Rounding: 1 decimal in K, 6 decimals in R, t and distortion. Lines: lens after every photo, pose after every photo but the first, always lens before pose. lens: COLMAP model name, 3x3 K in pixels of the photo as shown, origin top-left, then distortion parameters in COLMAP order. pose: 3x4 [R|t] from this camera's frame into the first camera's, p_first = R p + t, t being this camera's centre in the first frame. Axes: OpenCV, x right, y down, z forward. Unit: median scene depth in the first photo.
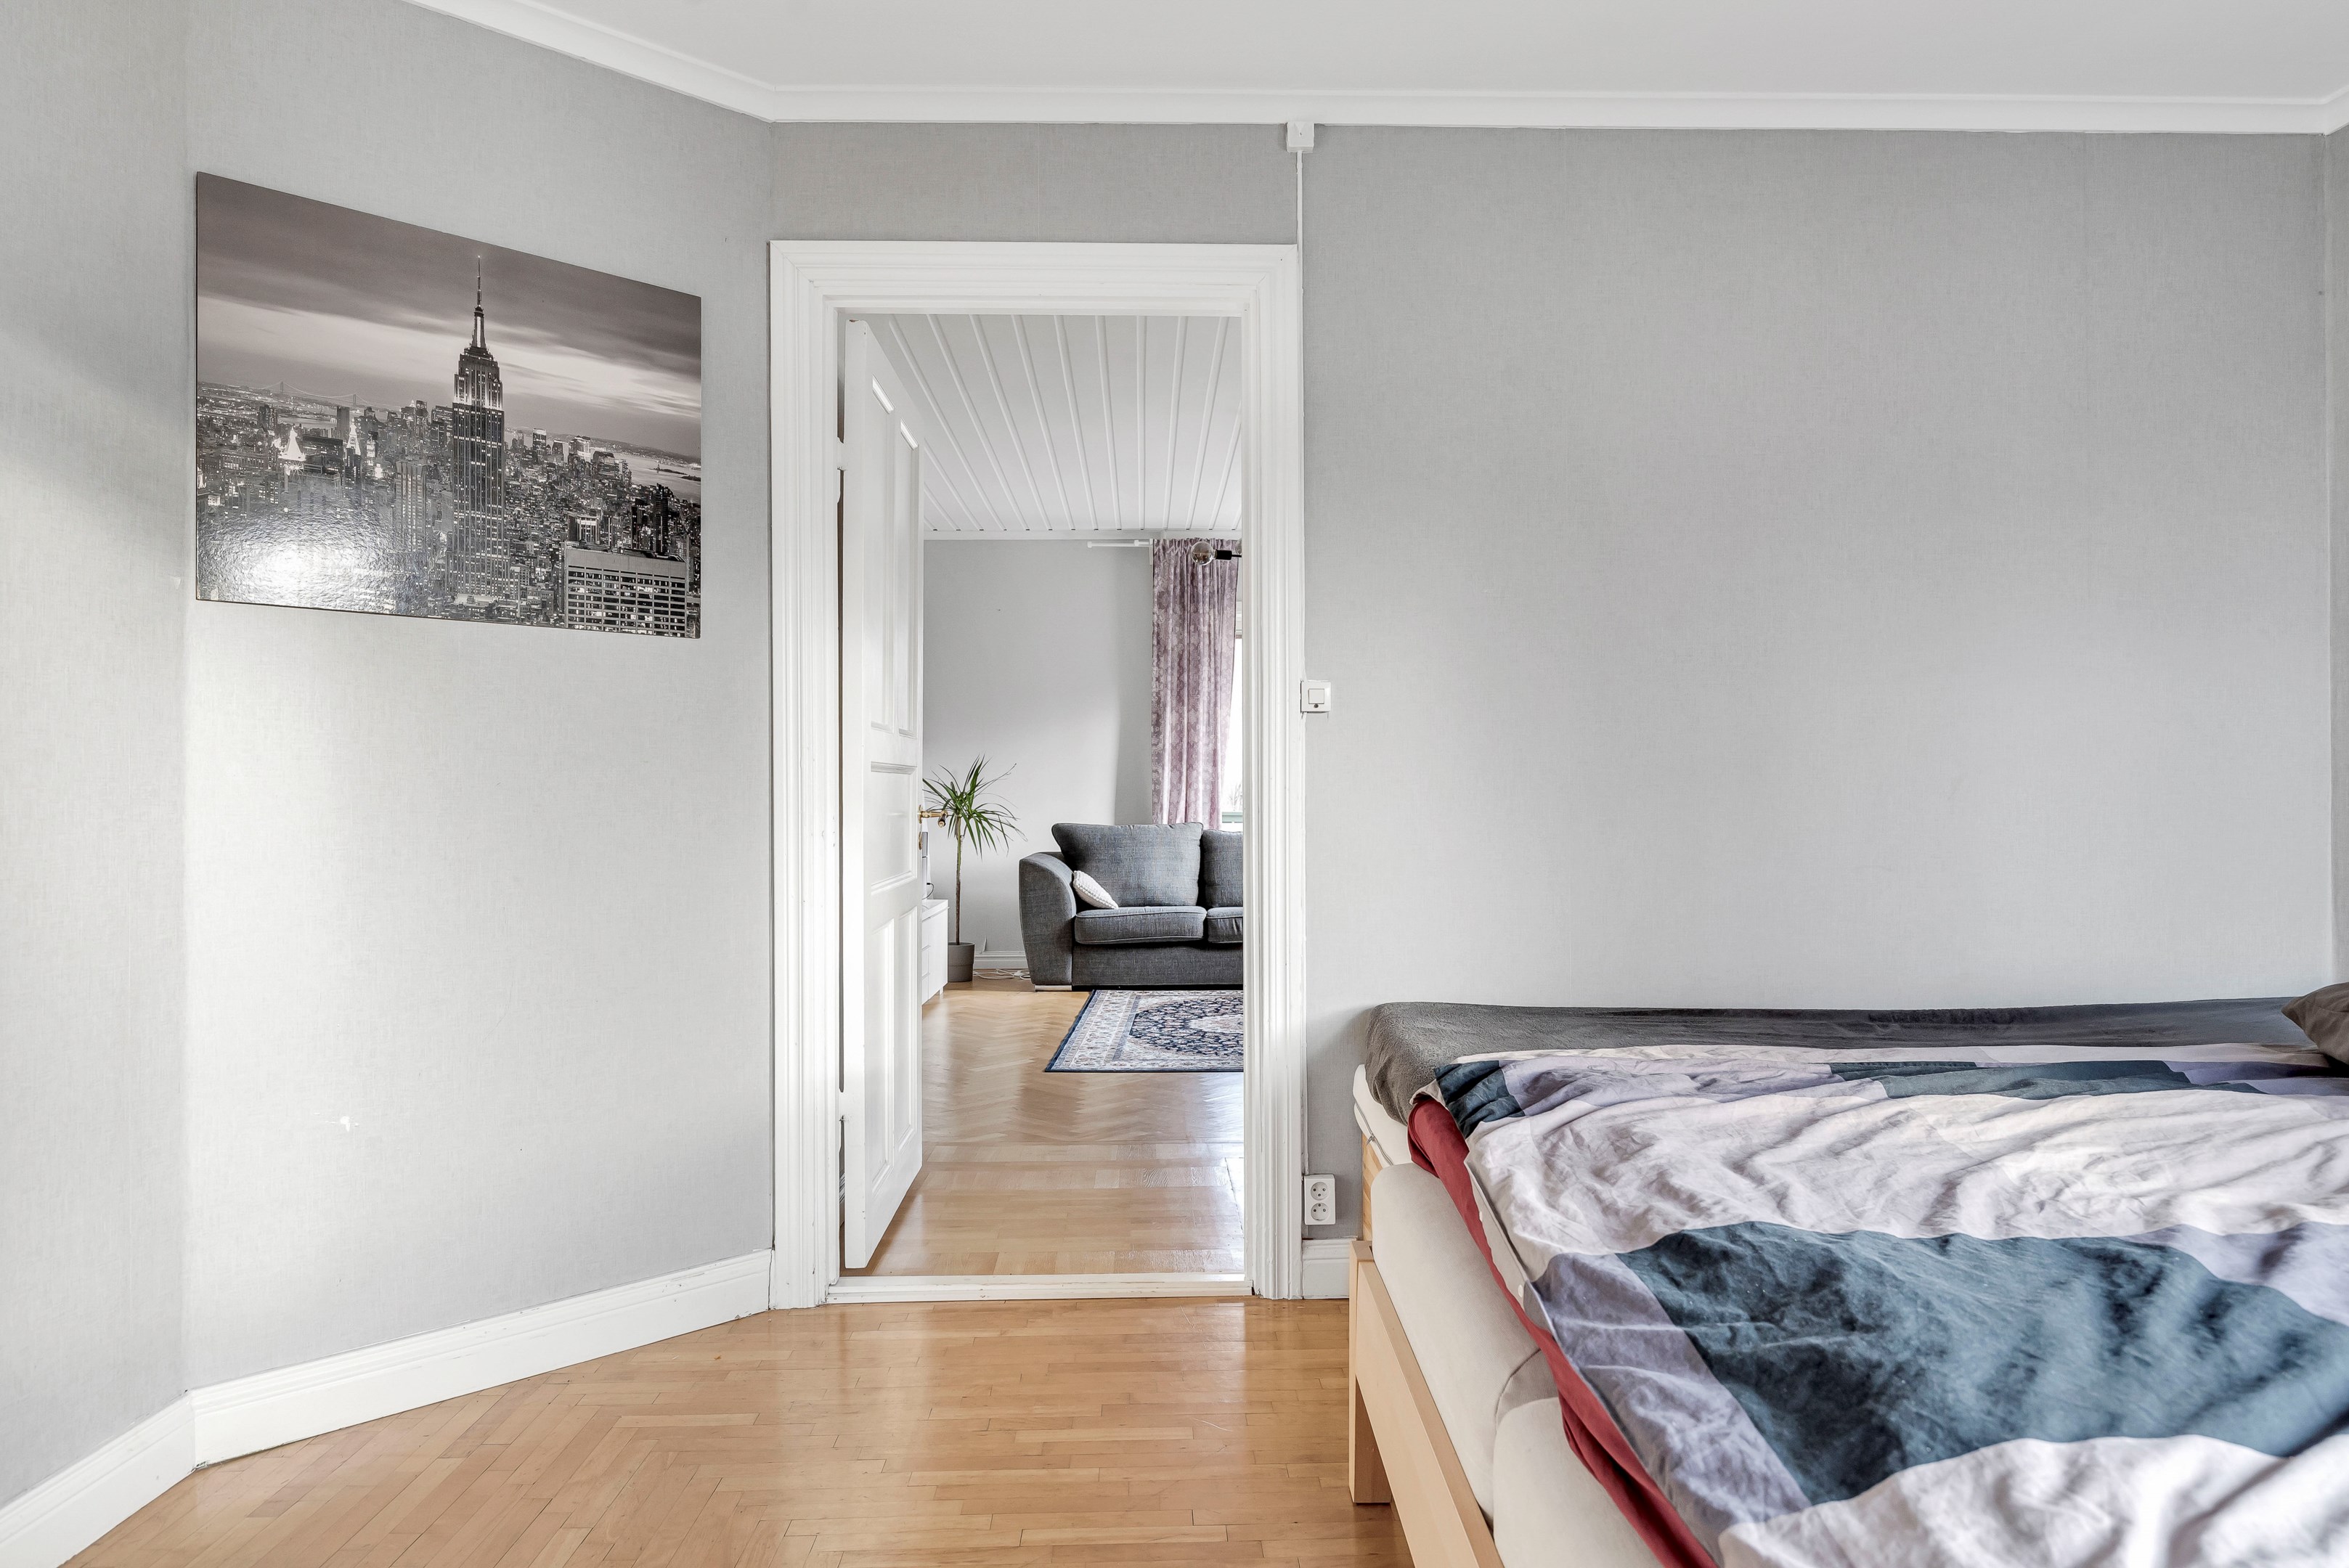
lens RADIAL K [[1347.0, 0, 1174.5], [0, 1347.0, 784.0], [0, 0, 1]] dist [0.000417, 0.000455]
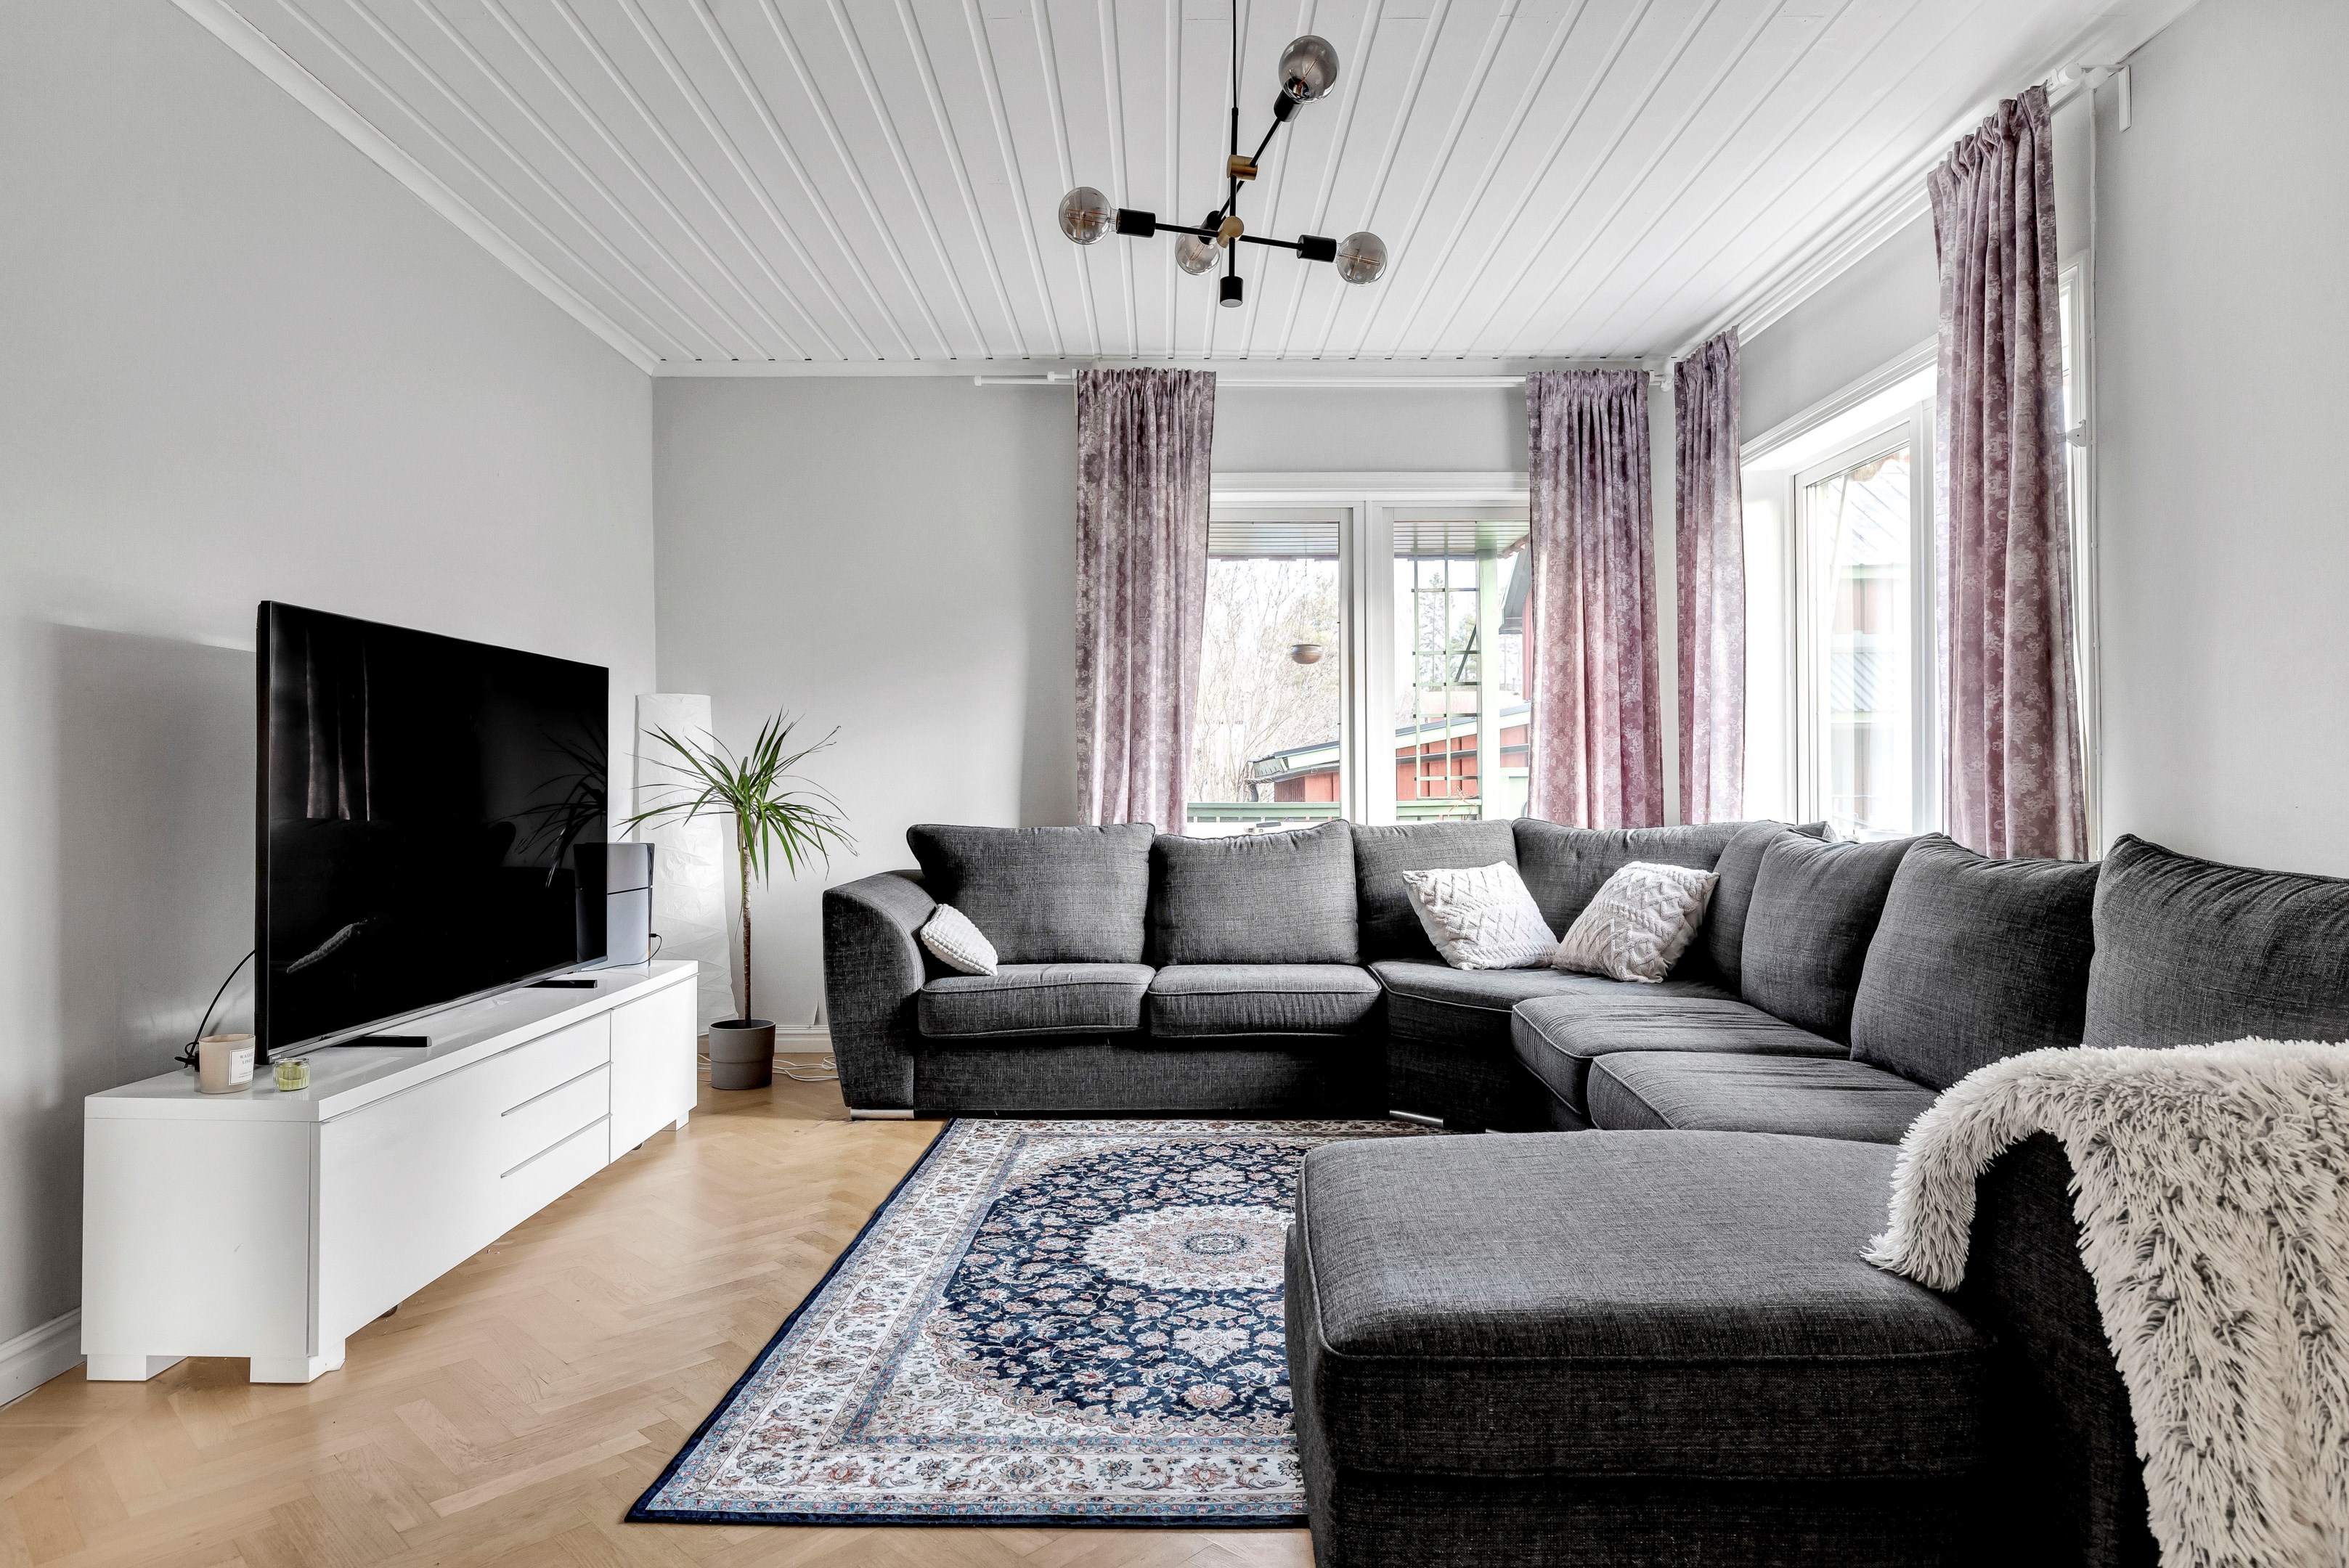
lens RADIAL K [[1347.0, 0, 1174.5], [0, 1347.0, 784.0], [0, 0, 1]] dist [0.000417, 0.000455]
pose [[0.999963, -0.000301, -0.008542, 0.035084], [0.000410, 0.999918, 0.012766, 0.002824], [0.008538, -0.012769, 0.999882, 0.377608]]
